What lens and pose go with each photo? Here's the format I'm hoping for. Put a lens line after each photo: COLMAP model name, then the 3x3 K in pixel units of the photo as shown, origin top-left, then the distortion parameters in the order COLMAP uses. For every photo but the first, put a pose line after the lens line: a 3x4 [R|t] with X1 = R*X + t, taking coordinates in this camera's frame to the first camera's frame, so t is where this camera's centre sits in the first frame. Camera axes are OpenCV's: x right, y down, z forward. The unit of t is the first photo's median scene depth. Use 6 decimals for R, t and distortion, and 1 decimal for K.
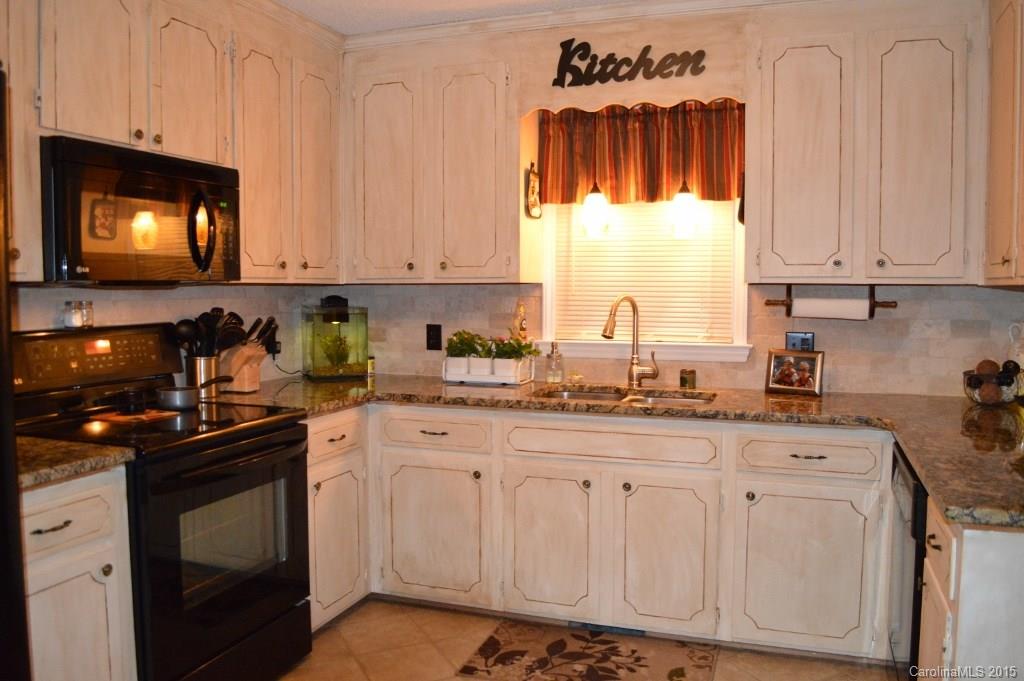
lens RADIAL K [[825.2, 0, 512.0], [0, 825.2, 340.5], [0, 0, 1]] dist [-0.069990, 0.006842]
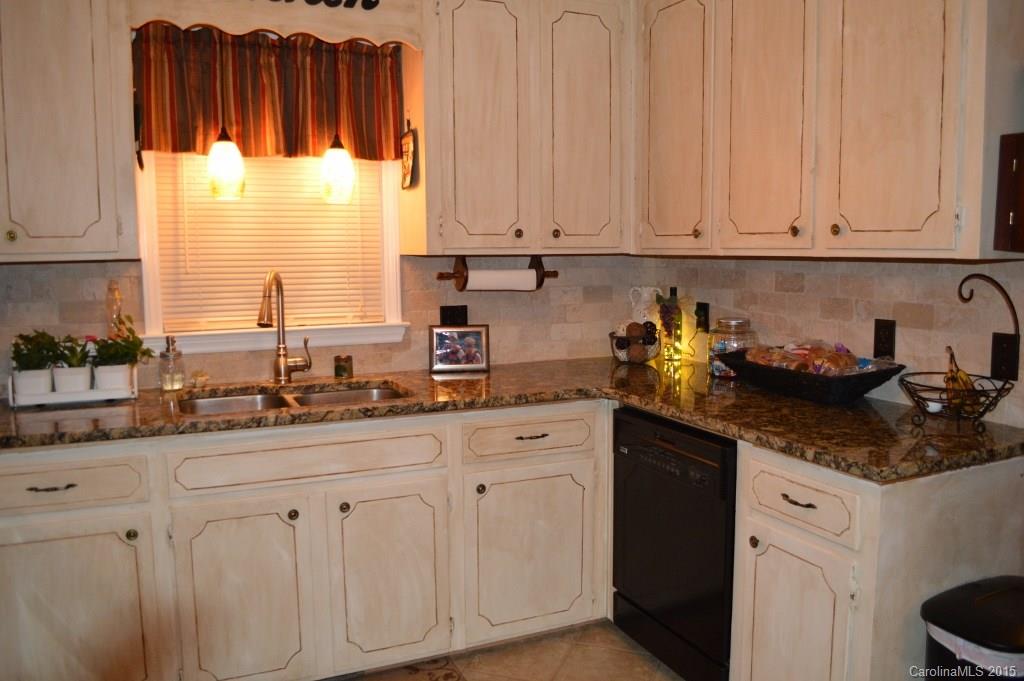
lens RADIAL K [[825.2, 0, 512.0], [0, 825.2, 340.5], [0, 0, 1]] dist [-0.069990, 0.006842]
pose [[0.718112, -0.084102, 0.690827, -0.267180], [0.052559, 0.996390, 0.066667, -0.030597], [-0.693940, -0.011565, 0.719940, 0.272685]]
